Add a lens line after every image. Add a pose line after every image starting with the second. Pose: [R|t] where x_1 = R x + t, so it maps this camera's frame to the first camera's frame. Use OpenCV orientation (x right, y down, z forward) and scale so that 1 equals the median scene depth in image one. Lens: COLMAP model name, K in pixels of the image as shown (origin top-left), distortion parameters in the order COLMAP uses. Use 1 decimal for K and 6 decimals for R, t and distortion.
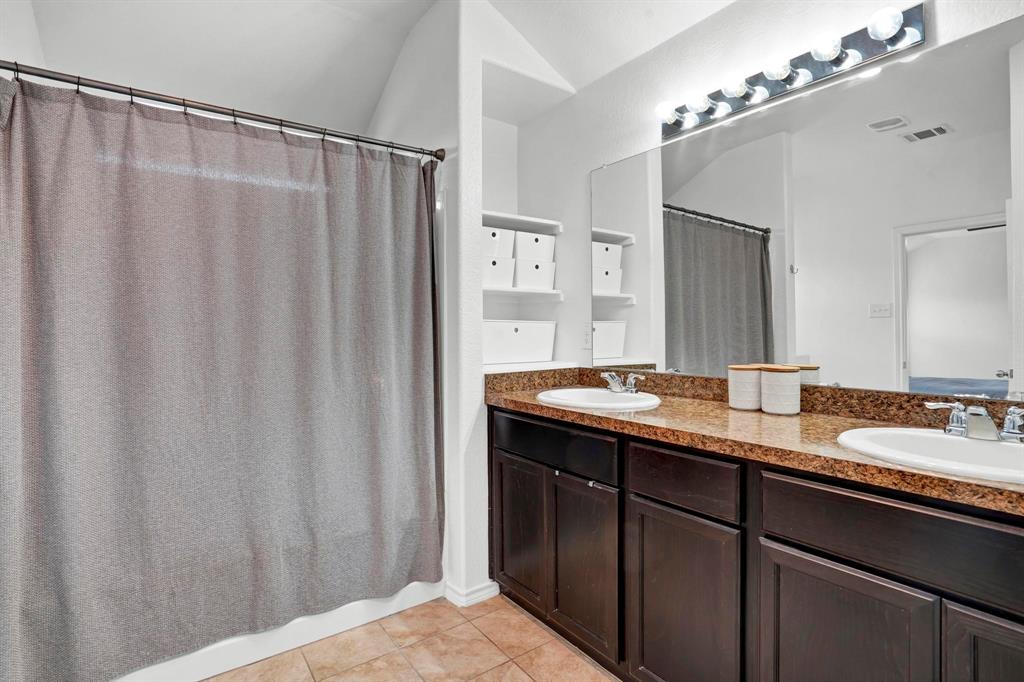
lens RADIAL K [[494.7, 0, 536.6], [0, 494.7, 327.1], [0, 0, 1]] dist [-0.045365, 0.017170]
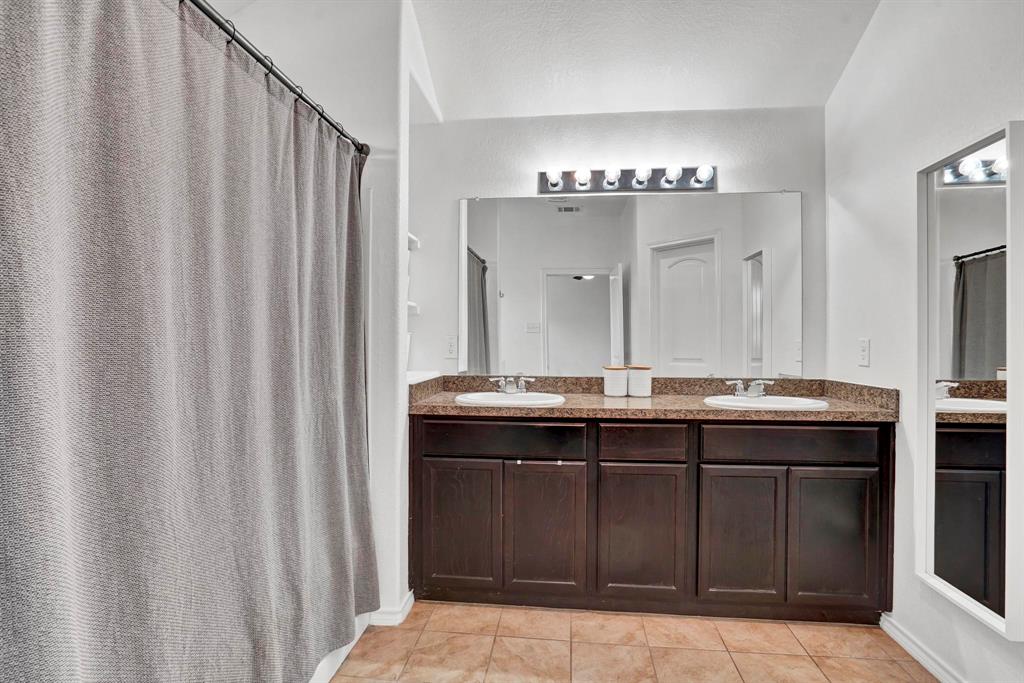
lens RADIAL K [[494.7, 0, 487.7], [0, 494.7, 342.1], [0, 0, 1]] dist [-0.045365, 0.017170]
pose [[0.686877, 0.010838, 0.726693, -0.893105], [-0.013691, 0.999904, -0.001971, 0.011190], [-0.726645, -0.008595, 0.686960, 0.248530]]
